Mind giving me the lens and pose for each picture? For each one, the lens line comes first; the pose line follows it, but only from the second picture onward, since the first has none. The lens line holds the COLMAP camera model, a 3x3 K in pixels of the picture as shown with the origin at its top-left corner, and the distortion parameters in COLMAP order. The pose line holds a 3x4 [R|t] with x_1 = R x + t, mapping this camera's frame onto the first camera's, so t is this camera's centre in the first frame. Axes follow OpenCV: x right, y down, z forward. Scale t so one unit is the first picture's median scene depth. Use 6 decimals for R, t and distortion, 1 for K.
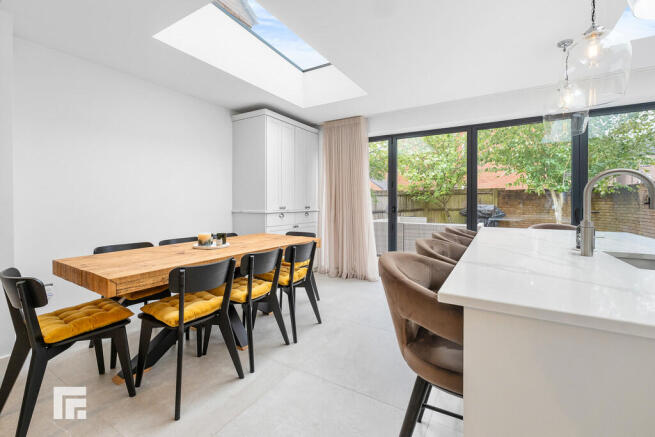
lens RADIAL K [[283.8, 0, 332.2], [0, 283.8, 202.9], [0, 0, 1]] dist [-0.003804, 0.001508]
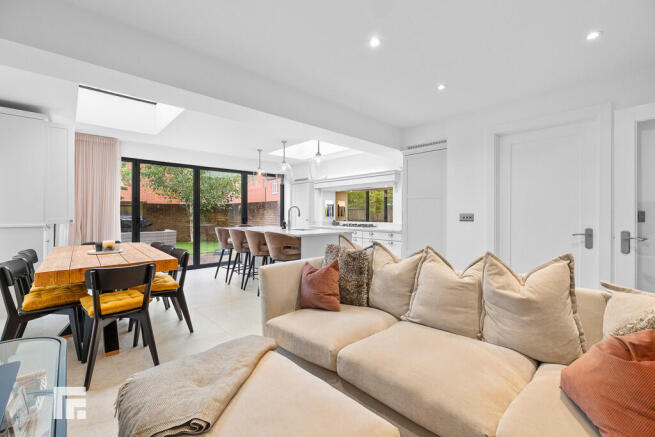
lens RADIAL K [[283.8, 0, 328.5], [0, 283.8, 212.1], [0, 0, 1]] dist [-0.003804, 0.001508]
pose [[0.283653, 0.007087, 0.958901, -0.754955], [-0.001748, 0.999975, -0.006873, -0.003805], [-0.958925, 0.000274, 0.283658, -0.152305]]
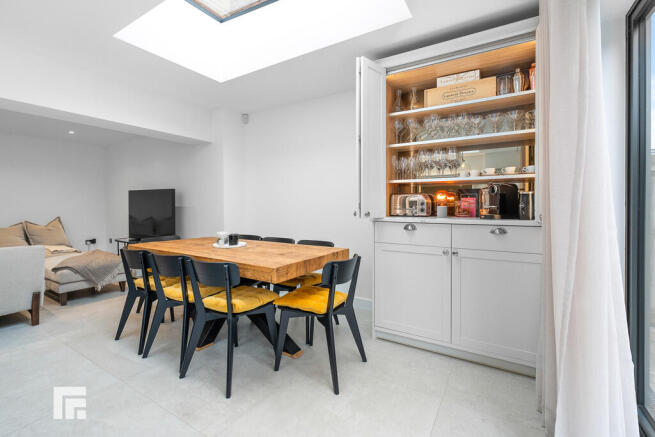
lens RADIAL K [[283.8, 0, 337.1], [0, 283.8, 203.4], [0, 0, 1]] dist [-0.003804, 0.001508]
pose [[0.008411, -0.006539, -0.999943, 0.365817], [0.009628, 0.999933, -0.006458, -0.001534], [0.999918, -0.009573, 0.008474, 0.780525]]
